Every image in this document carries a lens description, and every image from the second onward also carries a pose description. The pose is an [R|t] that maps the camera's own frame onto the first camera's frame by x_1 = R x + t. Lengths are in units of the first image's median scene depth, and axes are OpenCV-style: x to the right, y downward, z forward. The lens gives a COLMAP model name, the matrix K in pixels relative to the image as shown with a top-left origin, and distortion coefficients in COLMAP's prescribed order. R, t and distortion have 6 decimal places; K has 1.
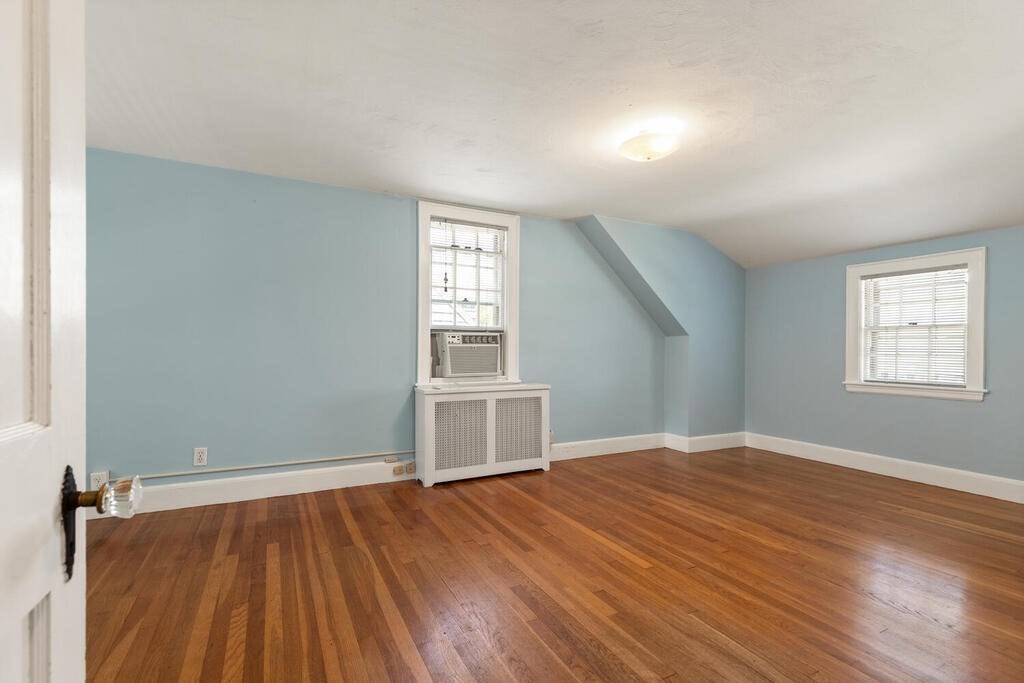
lens RADIAL K [[464.8, 0, 515.9], [0, 464.8, 343.1], [0, 0, 1]] dist [0.000911, 0.000054]
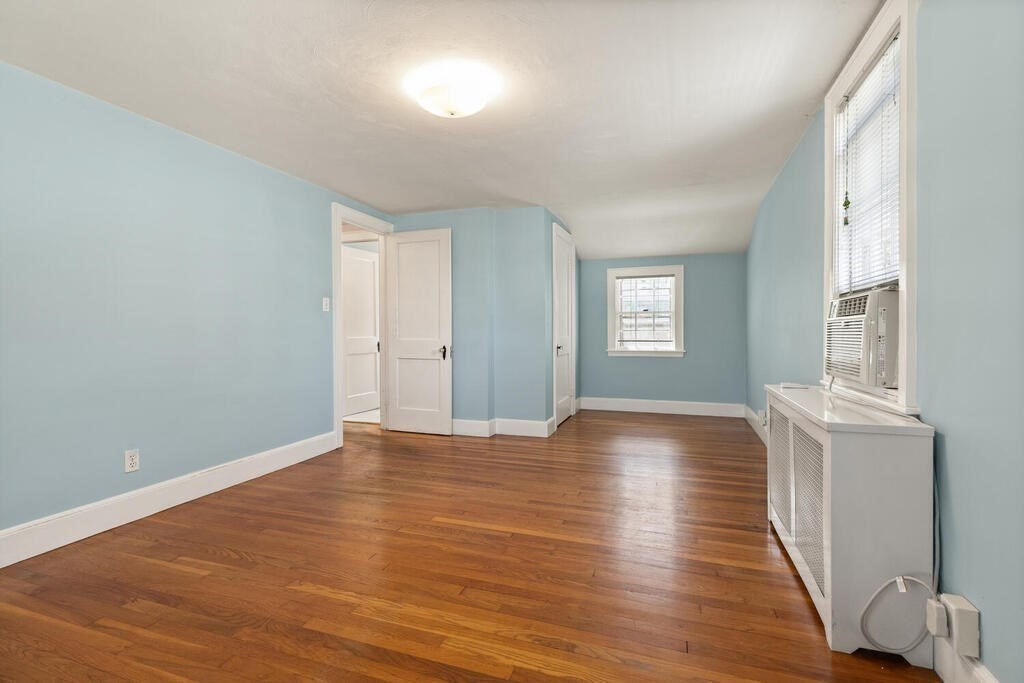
lens RADIAL K [[464.8, 0, 515.9], [0, 464.8, 343.1], [0, 0, 1]] dist [0.000911, 0.000054]
pose [[-0.734784, 0.010331, -0.678222, 0.799220], [0.011810, 0.999927, 0.002436, 0.040371], [0.678198, -0.006220, -0.734853, 1.736188]]
